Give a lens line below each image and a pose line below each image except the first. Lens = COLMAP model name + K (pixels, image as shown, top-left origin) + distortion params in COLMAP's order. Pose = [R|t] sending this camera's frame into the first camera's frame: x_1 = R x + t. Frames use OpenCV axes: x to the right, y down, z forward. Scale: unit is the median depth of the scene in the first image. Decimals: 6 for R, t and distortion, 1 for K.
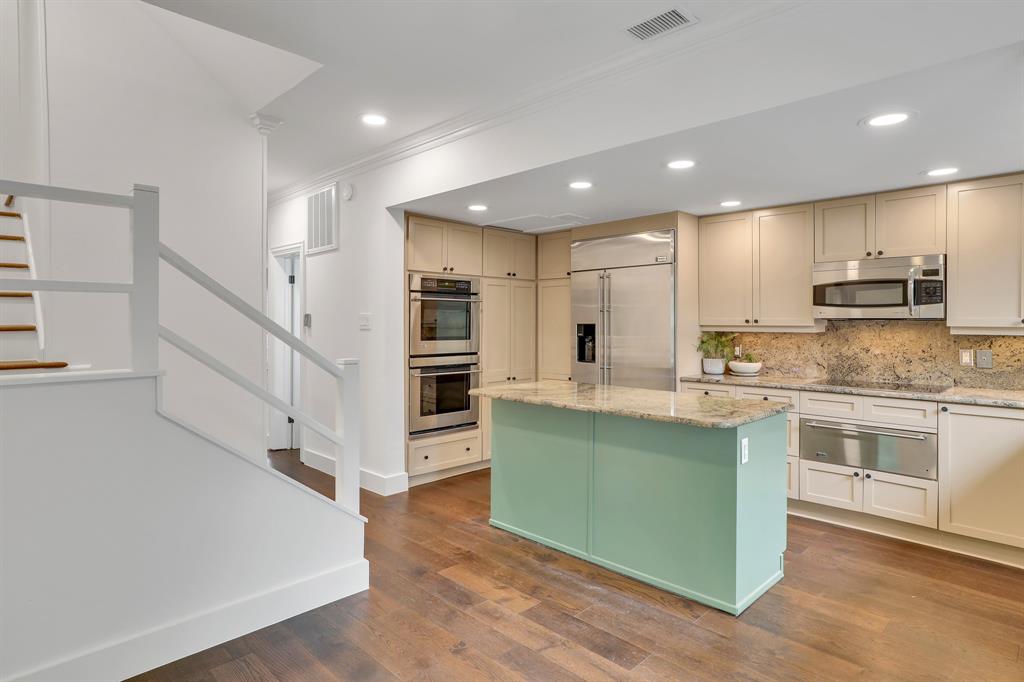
lens RADIAL K [[578.9, 0, 511.6], [0, 578.9, 328.3], [0, 0, 1]] dist [0.000148, 0.000686]
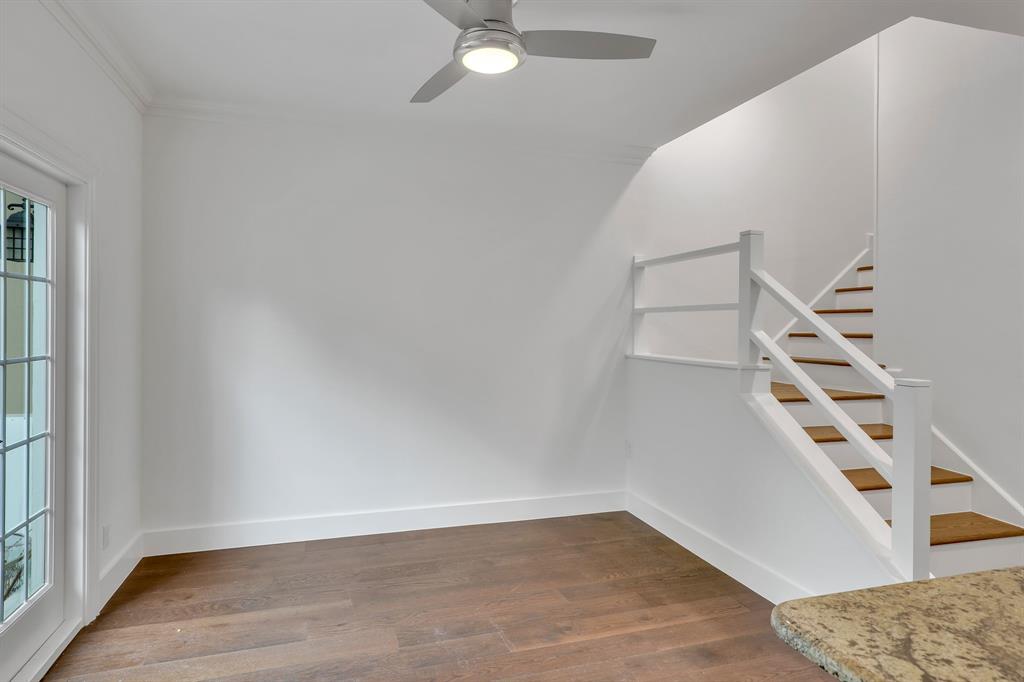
lens RADIAL K [[578.9, 0, 511.6], [0, 578.9, 328.3], [0, 0, 1]] dist [0.000148, 0.000686]
pose [[-0.461886, -0.005214, -0.886924, 0.277425], [-0.018049, 0.999831, 0.003521, -0.002830], [0.886756, 0.017635, -0.461902, 0.372446]]
